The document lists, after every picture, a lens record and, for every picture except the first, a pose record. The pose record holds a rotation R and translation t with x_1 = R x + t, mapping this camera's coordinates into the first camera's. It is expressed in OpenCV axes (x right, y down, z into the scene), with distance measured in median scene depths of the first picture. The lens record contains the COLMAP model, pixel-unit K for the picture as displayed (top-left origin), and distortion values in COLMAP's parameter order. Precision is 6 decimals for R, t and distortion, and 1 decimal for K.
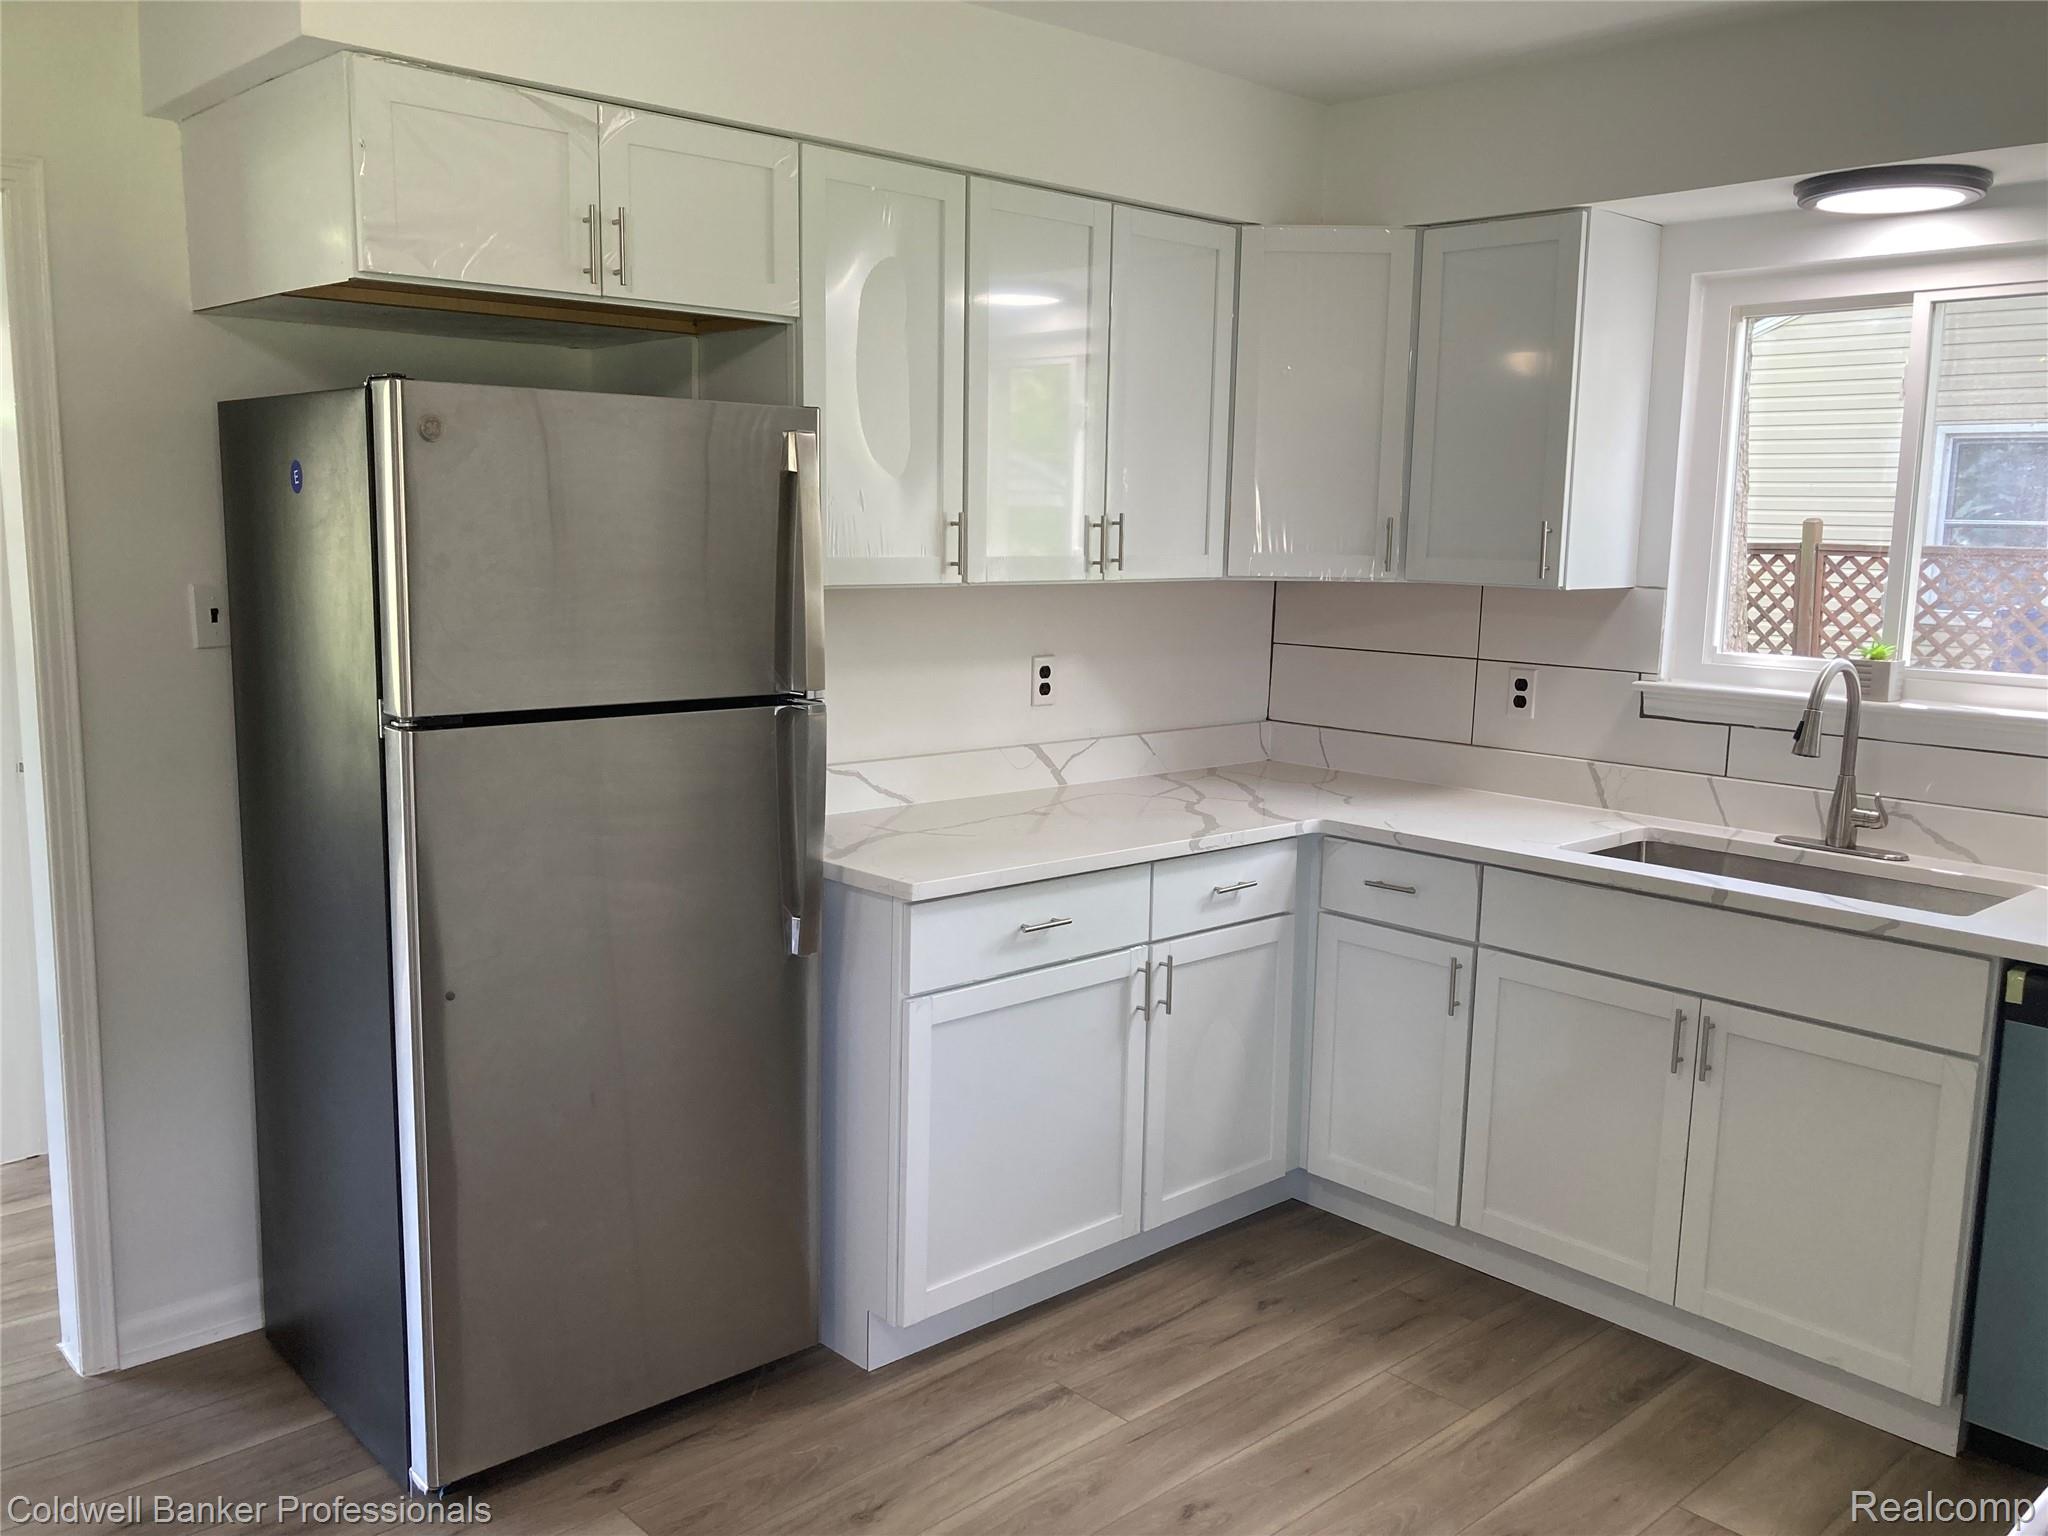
lens RADIAL K [[1677.5, 0, 1021.1], [0, 1677.5, 767.1], [0, 0, 1]] dist [0.032258, -0.042487]
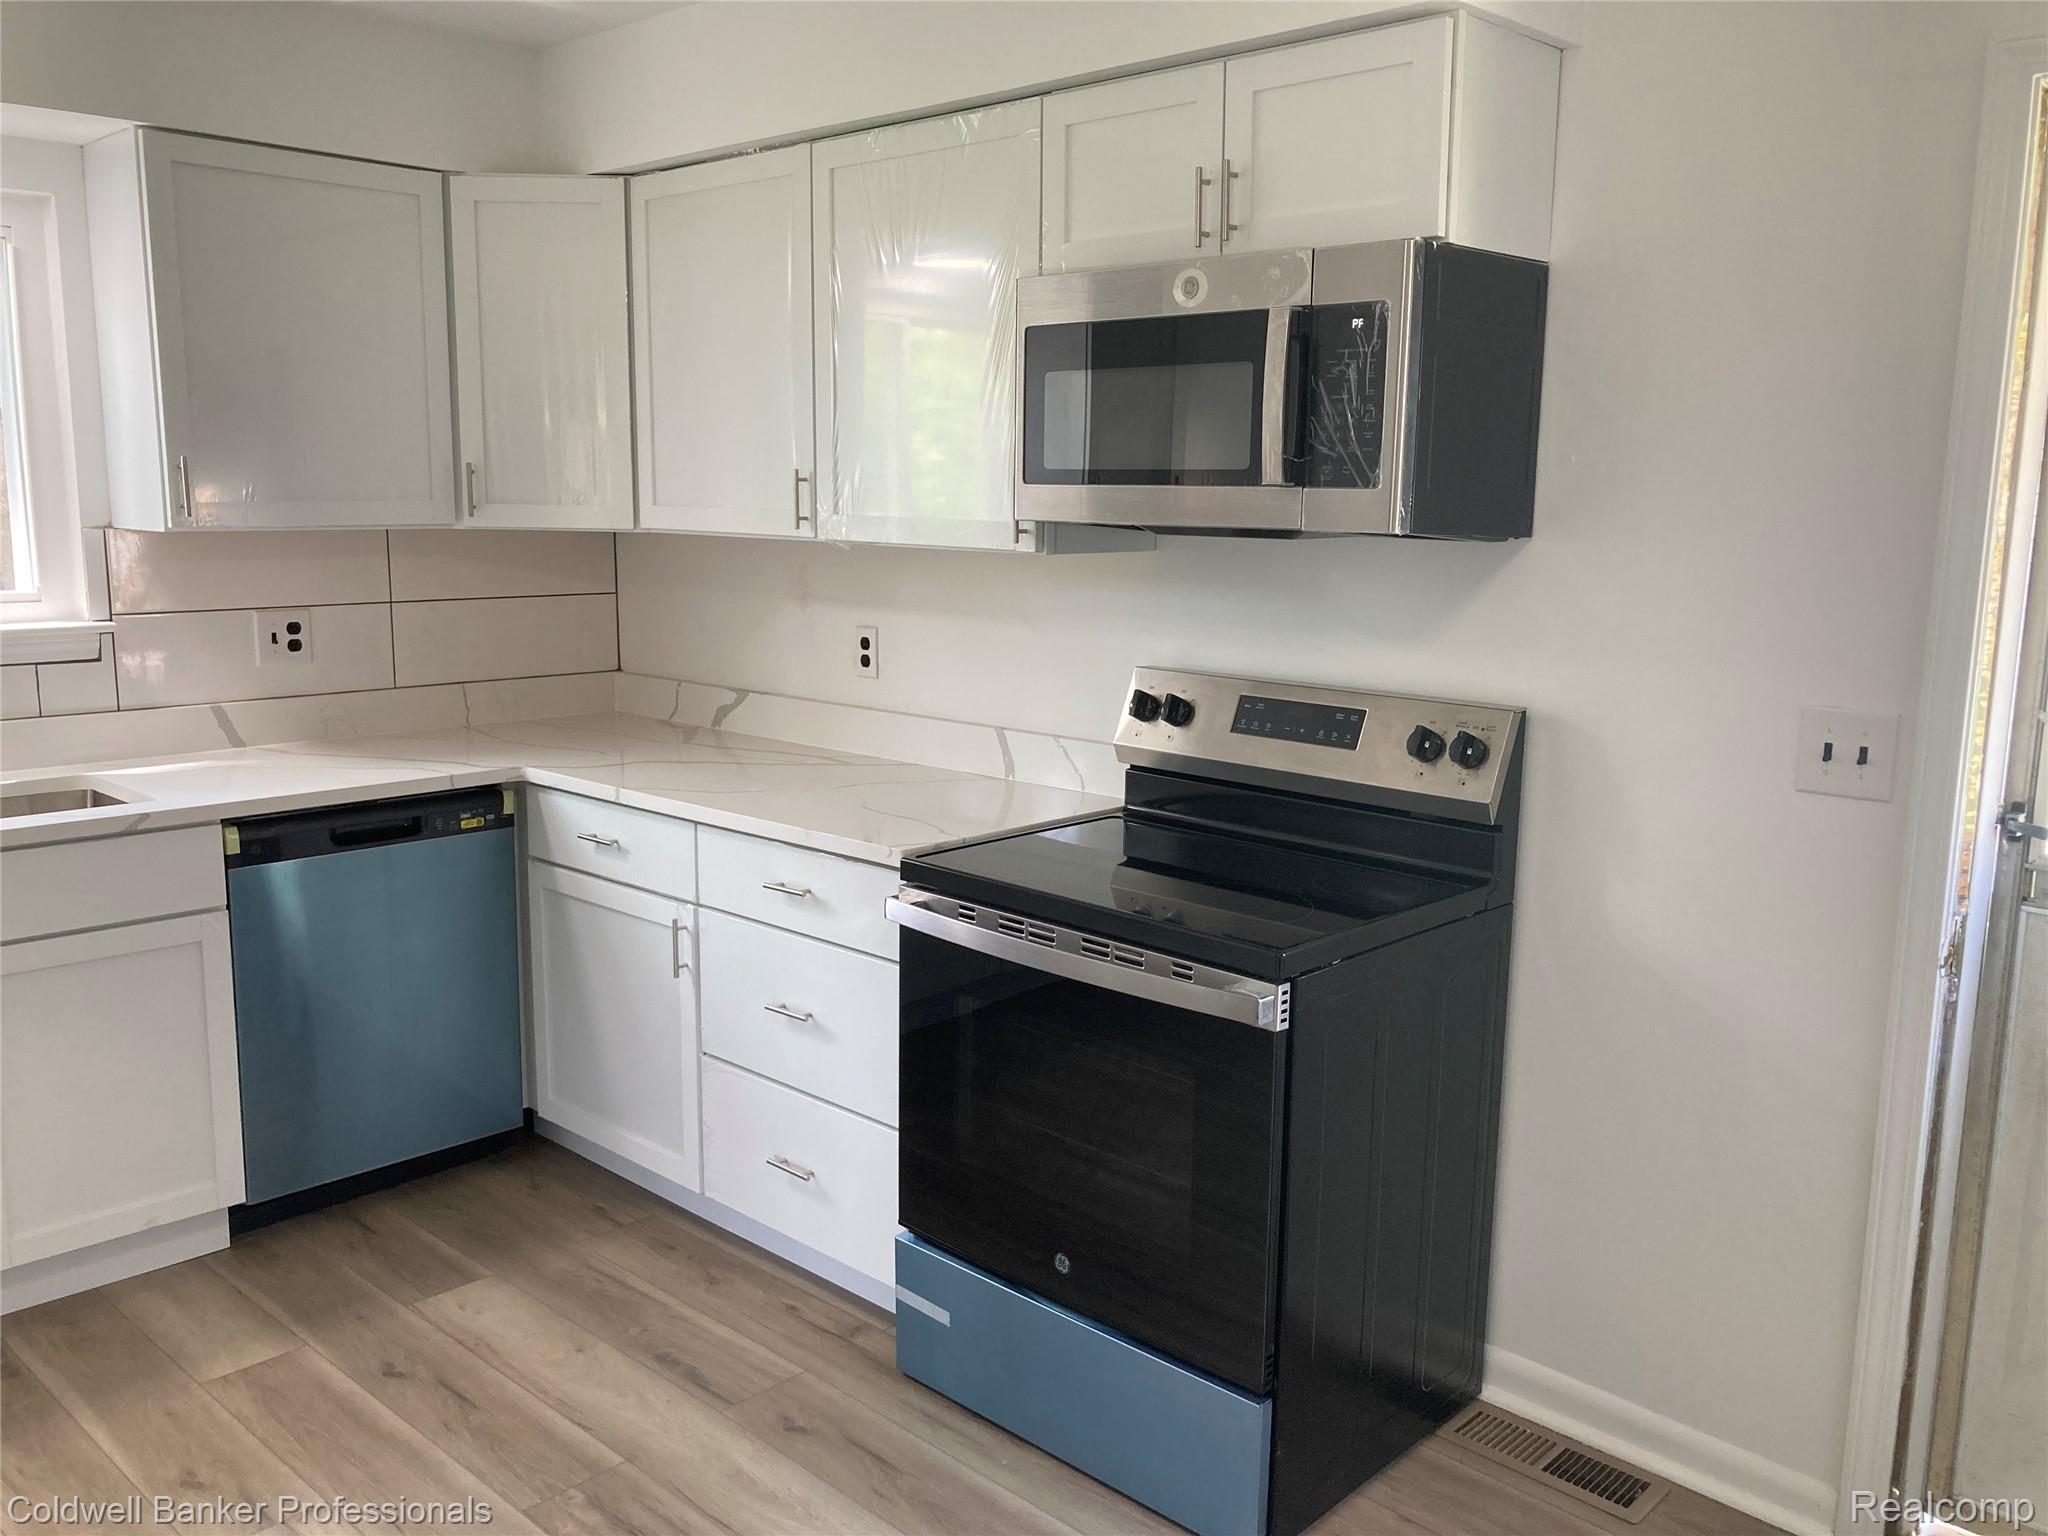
lens RADIAL K [[1677.5, 0, 1025.7], [0, 1677.5, 763.0], [0, 0, 1]] dist [0.032258, -0.042487]
pose [[-0.053708, -0.185703, 0.981137, -0.518915], [0.130511, 0.972821, 0.191274, -0.067813], [-0.989991, 0.138322, -0.028012, 0.391374]]
